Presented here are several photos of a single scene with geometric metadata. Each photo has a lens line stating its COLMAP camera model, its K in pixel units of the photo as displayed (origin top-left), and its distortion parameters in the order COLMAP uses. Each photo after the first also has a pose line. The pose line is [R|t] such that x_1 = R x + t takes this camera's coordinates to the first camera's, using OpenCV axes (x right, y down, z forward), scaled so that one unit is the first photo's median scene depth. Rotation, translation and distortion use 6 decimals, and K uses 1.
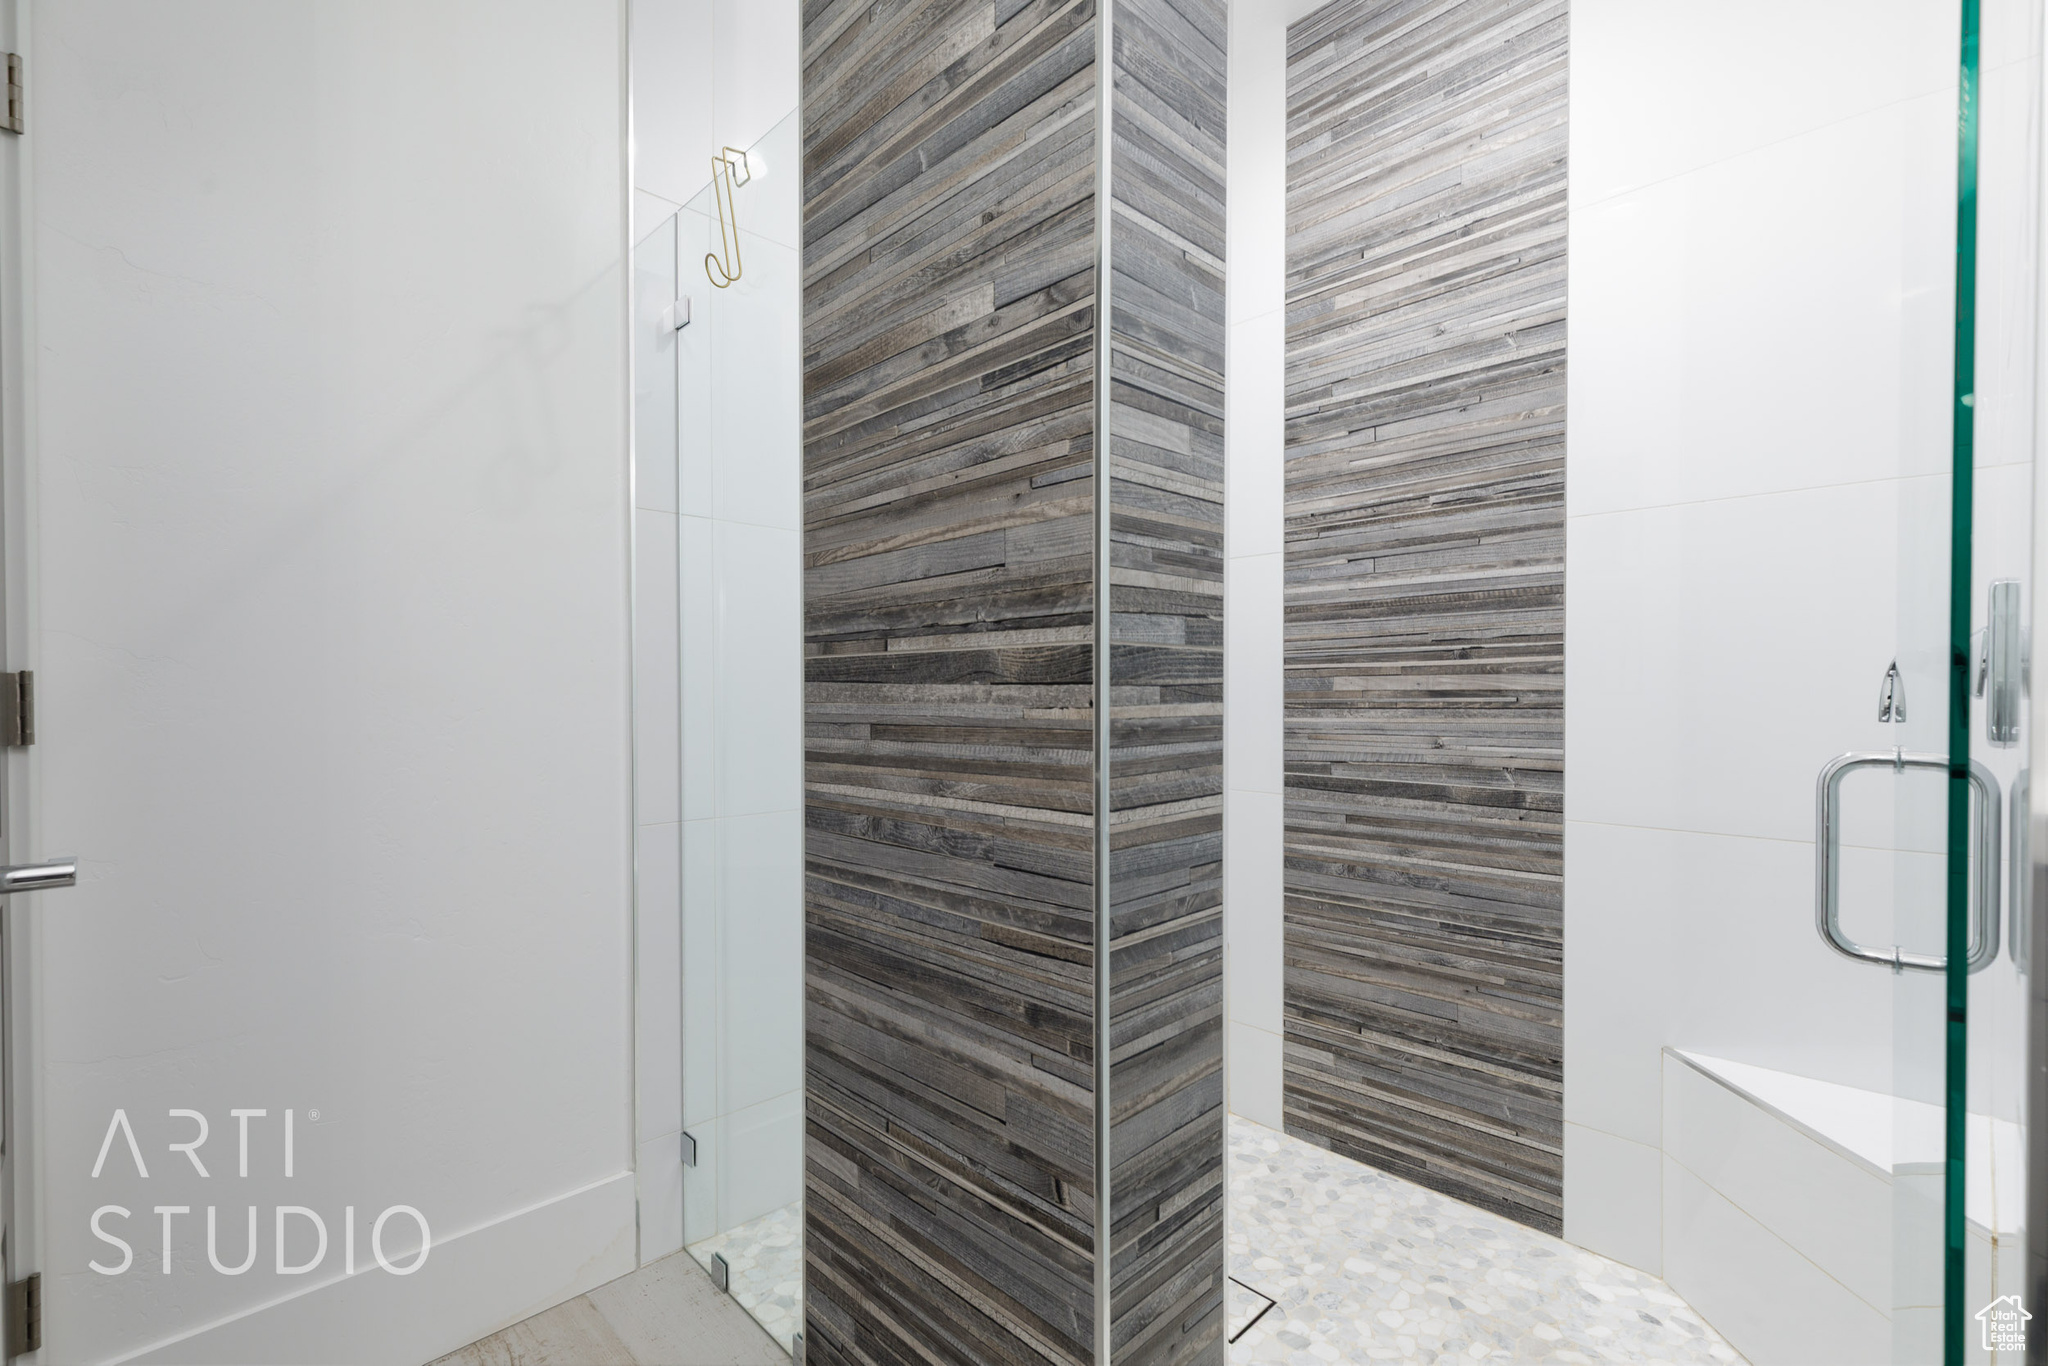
lens RADIAL K [[921.9, 0, 1031.3], [0, 921.9, 697.3], [0, 0, 1]] dist [0.012965, -0.000186]
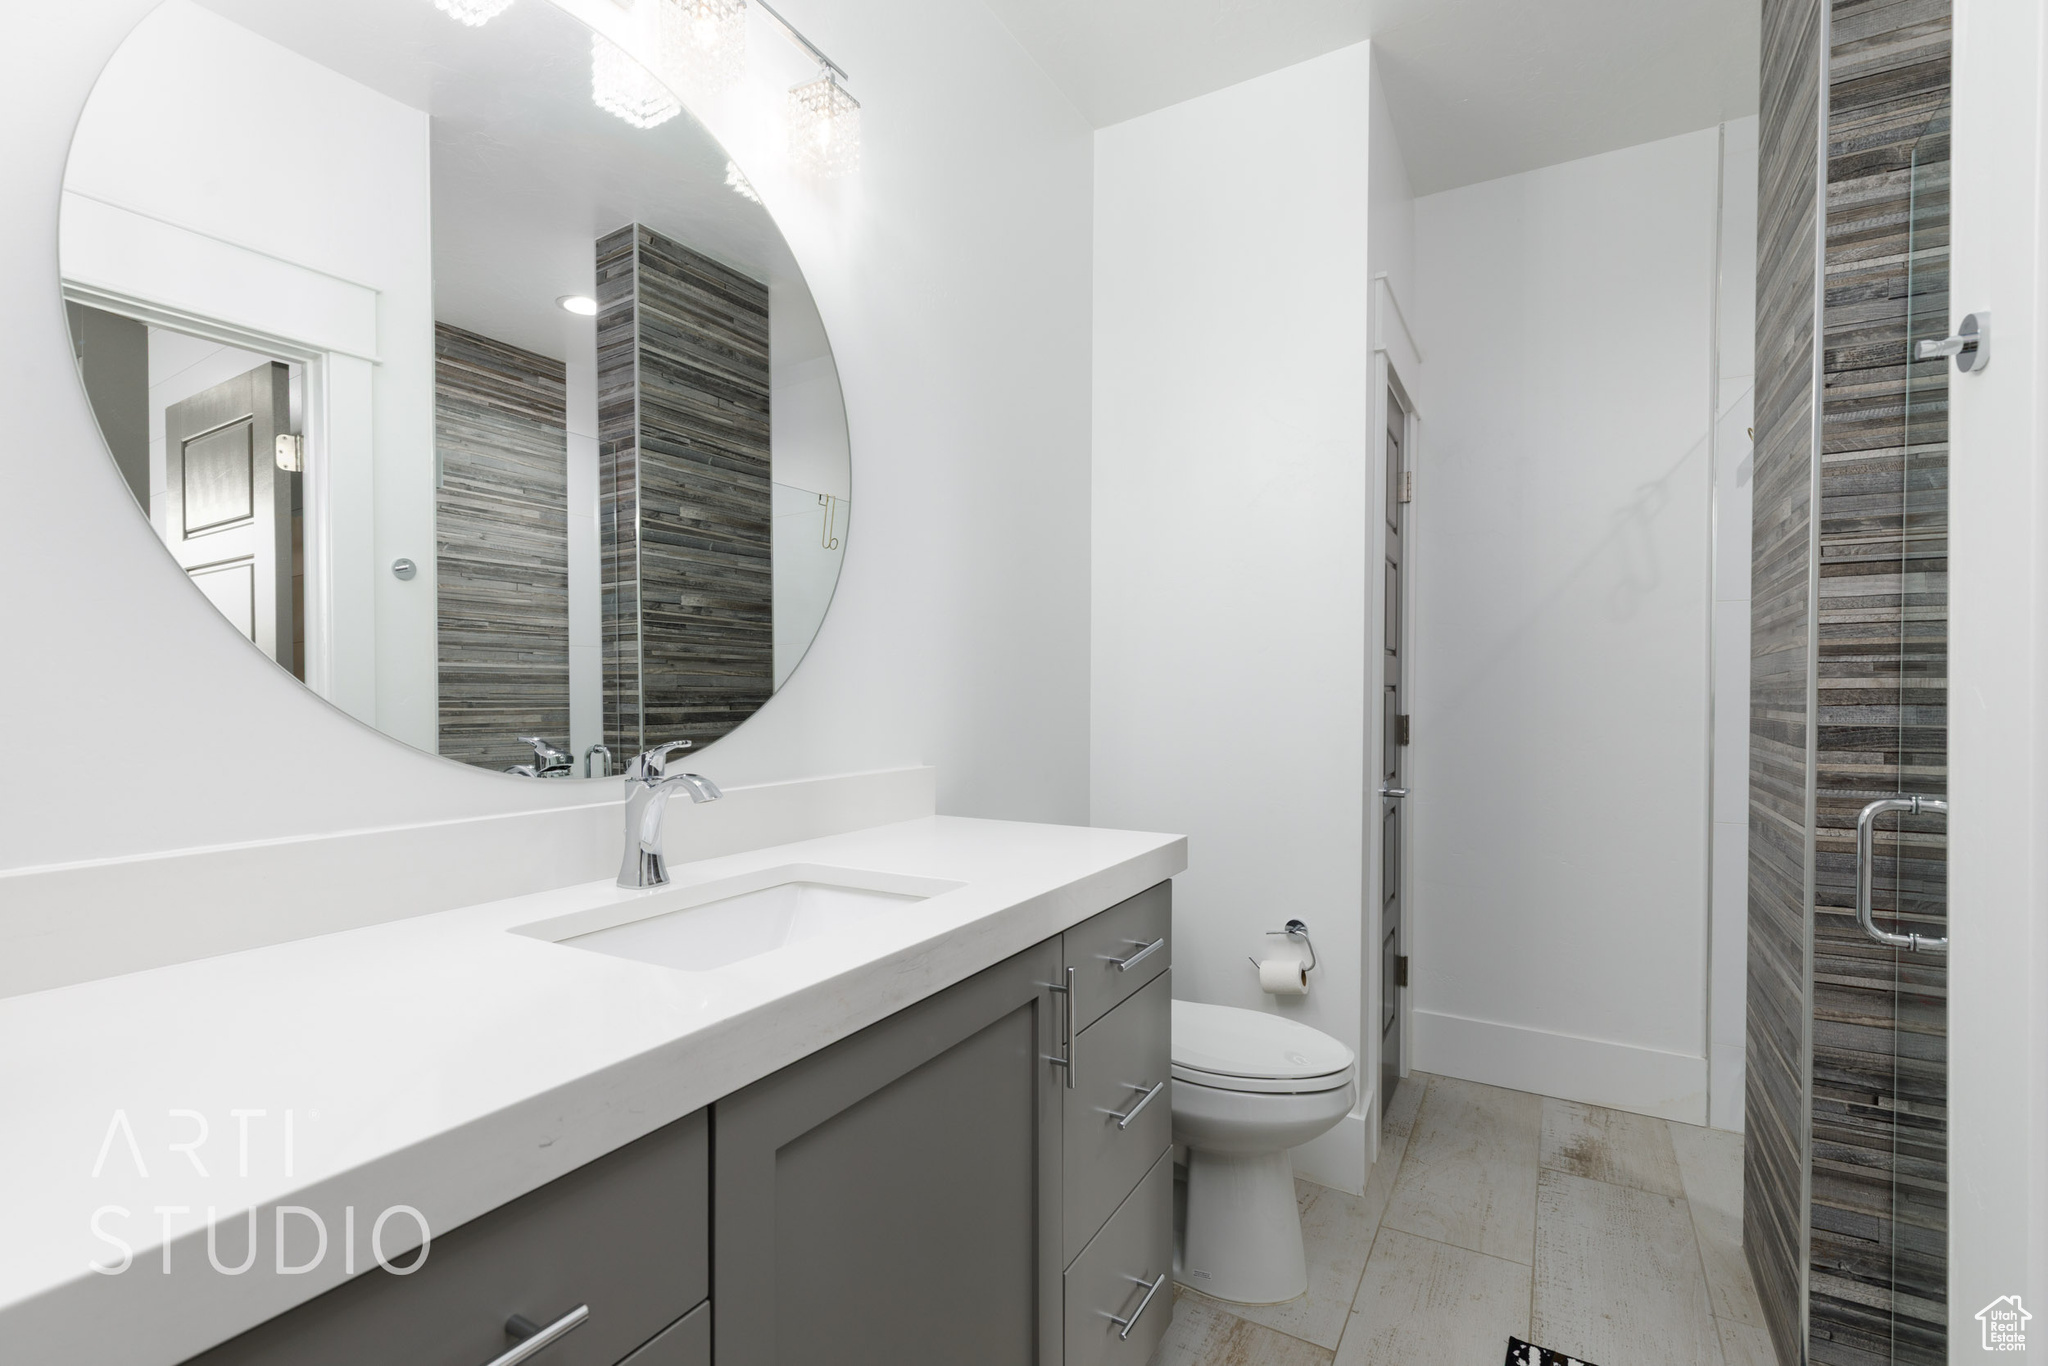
lens RADIAL K [[921.9, 0, 1026.5], [0, 921.9, 695.9], [0, 0, 1]] dist [0.012965, -0.000186]
pose [[0.262106, 0.009395, -0.964993, 1.262115], [-0.014220, 0.999882, 0.005873, -0.095464], [0.964934, 0.012183, 0.262208, -0.764129]]
